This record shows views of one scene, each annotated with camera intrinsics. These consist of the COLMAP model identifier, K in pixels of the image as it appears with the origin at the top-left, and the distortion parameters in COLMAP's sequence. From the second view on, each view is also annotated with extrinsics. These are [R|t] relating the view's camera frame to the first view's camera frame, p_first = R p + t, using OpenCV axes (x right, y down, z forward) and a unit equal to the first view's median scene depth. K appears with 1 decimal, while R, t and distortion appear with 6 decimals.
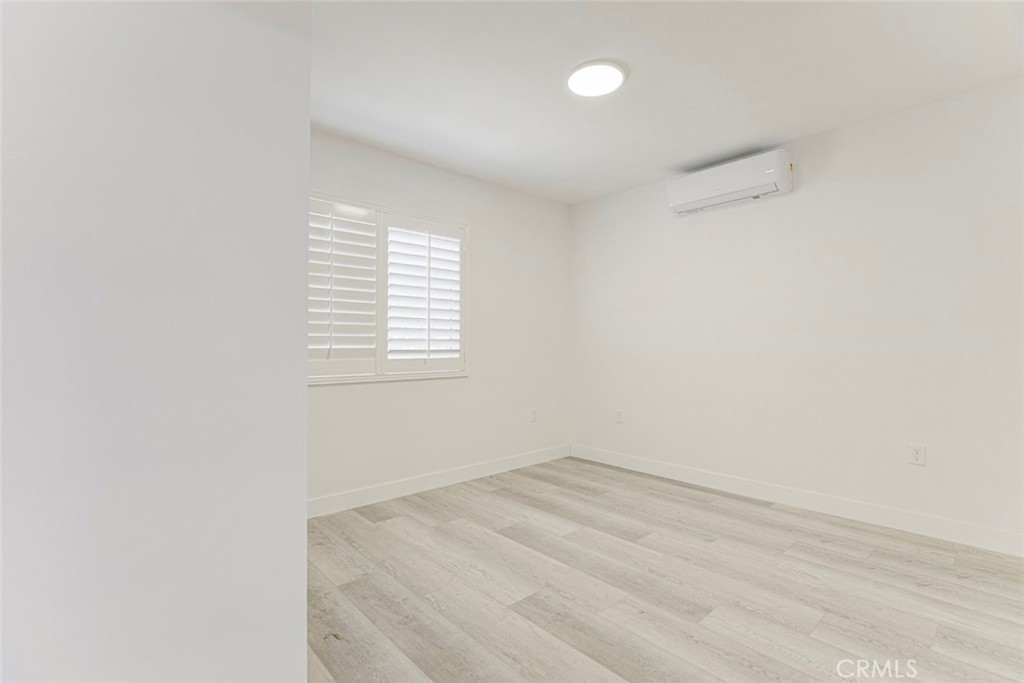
lens RADIAL K [[470.6, 0, 509.5], [0, 470.6, 337.1], [0, 0, 1]] dist [-0.008334, 0.000841]
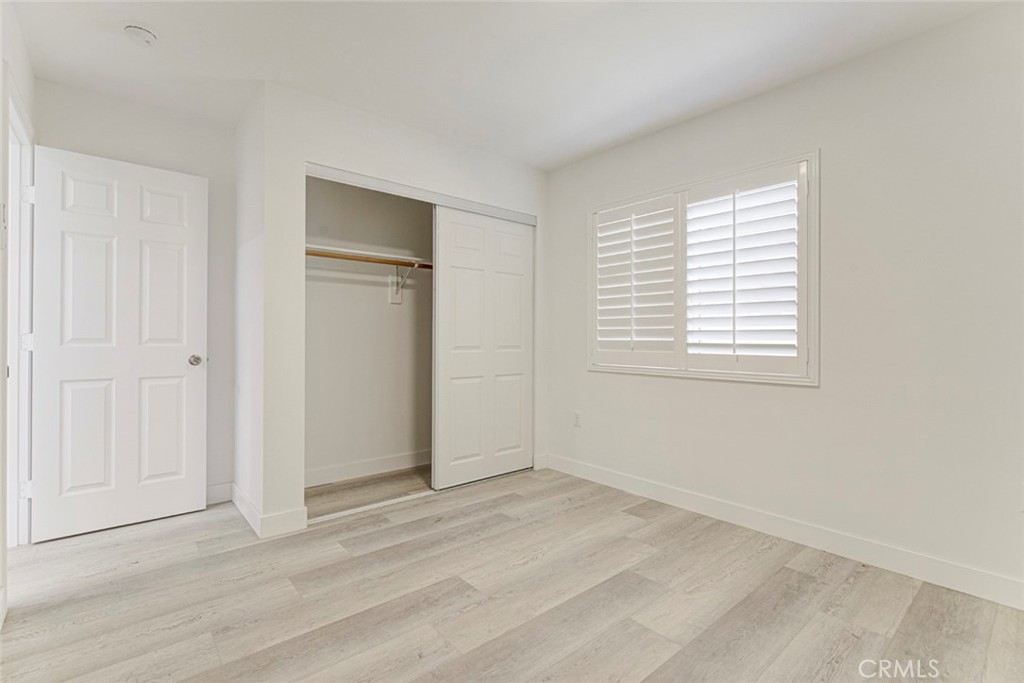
lens RADIAL K [[470.6, 0, 509.5], [0, 470.6, 337.1], [0, 0, 1]] dist [-0.008334, 0.000841]
pose [[-0.026710, 0.003138, -0.999638, 0.697375], [0.012909, 0.999913, 0.002793, 0.010074], [0.999560, -0.012830, -0.026748, 0.743404]]
